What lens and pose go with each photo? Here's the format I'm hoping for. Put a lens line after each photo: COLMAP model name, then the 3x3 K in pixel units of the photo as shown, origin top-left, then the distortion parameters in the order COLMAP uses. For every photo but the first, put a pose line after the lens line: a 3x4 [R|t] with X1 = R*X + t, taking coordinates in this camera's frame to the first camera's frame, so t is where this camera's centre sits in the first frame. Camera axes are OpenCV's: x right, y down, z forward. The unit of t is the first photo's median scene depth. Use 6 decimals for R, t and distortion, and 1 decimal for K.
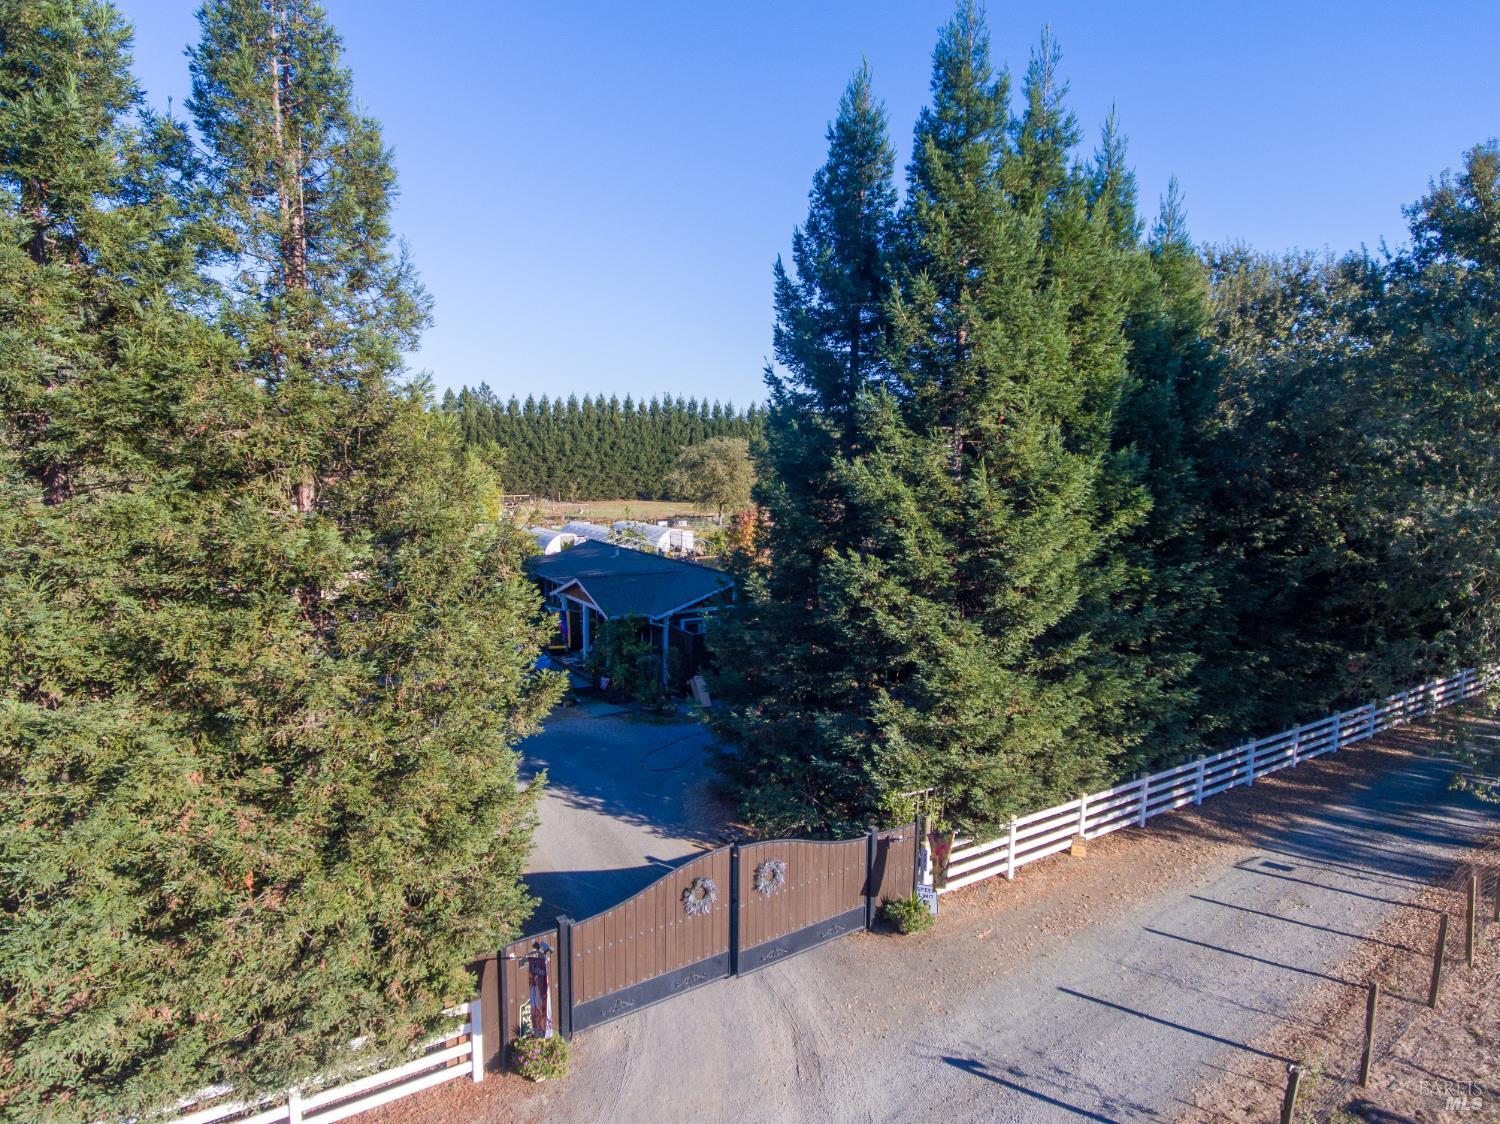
lens RADIAL K [[888.2, 0, 743.7], [0, 888.2, 559.6], [0, 0, 1]] dist [-0.004368, 0.001258]
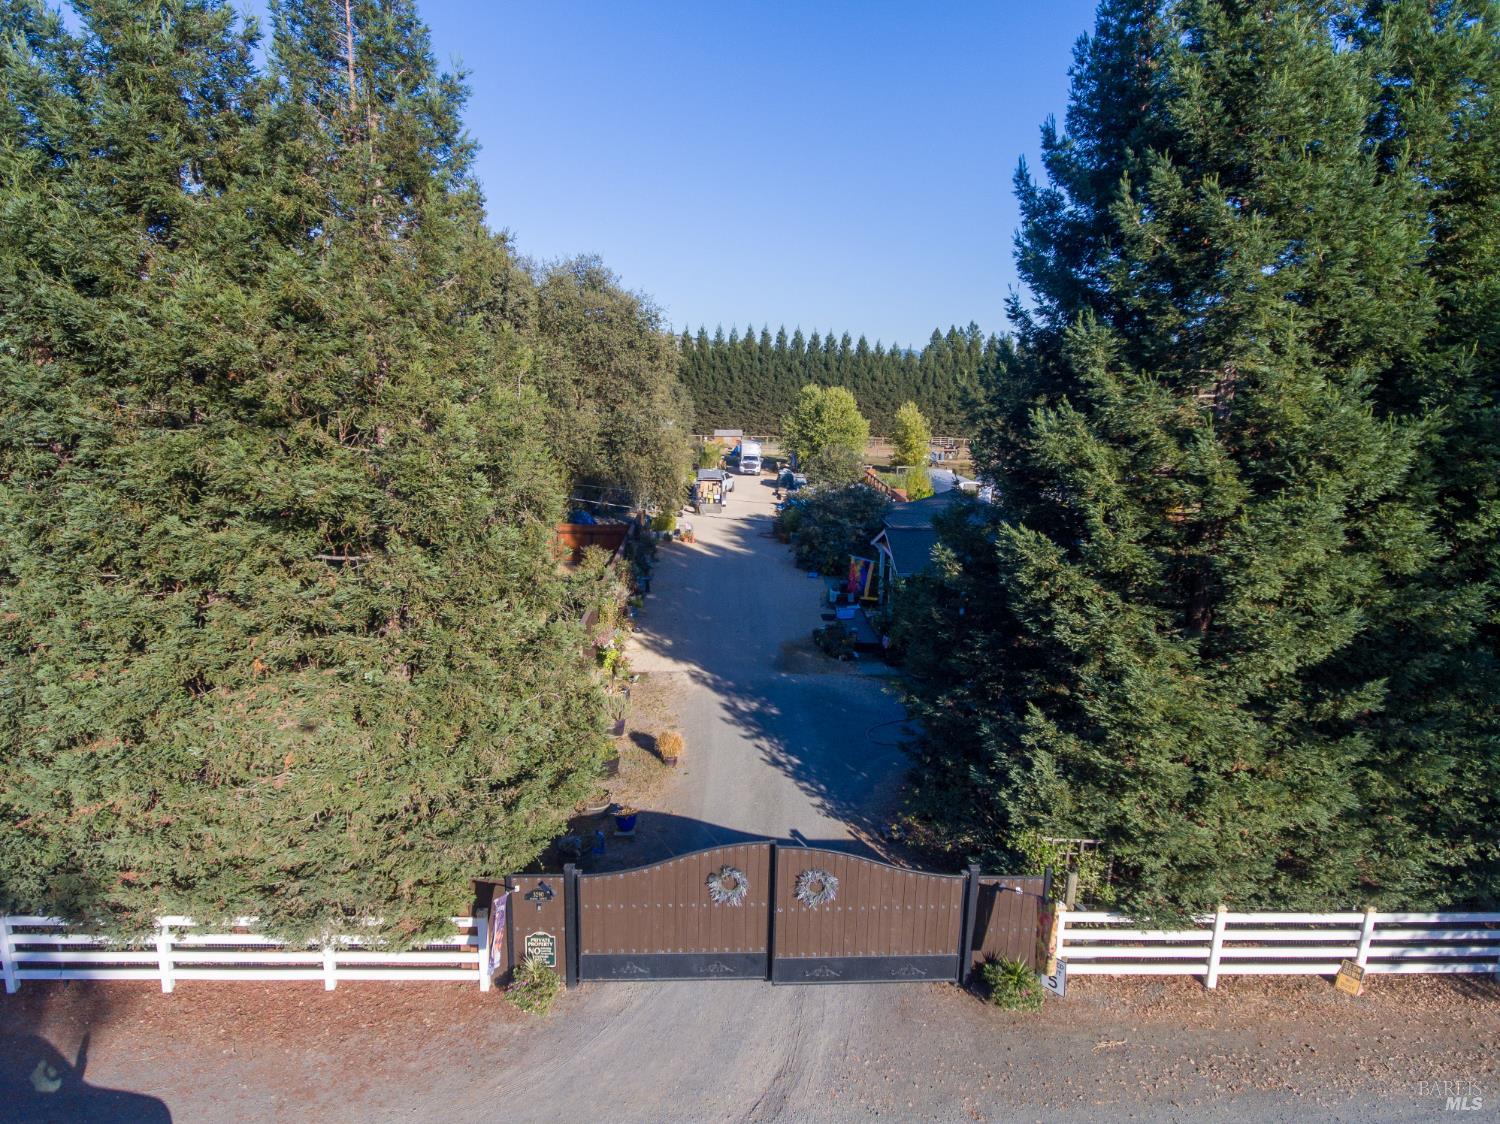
lens RADIAL K [[888.2, 0, 743.7], [0, 888.2, 559.6], [0, 0, 1]] dist [-0.004368, 0.001258]
pose [[0.849337, 0.104811, -0.517340, 0.321814], [-0.070808, 0.993853, 0.085103, -0.030713], [0.523080, -0.035650, 0.851538, 0.183765]]
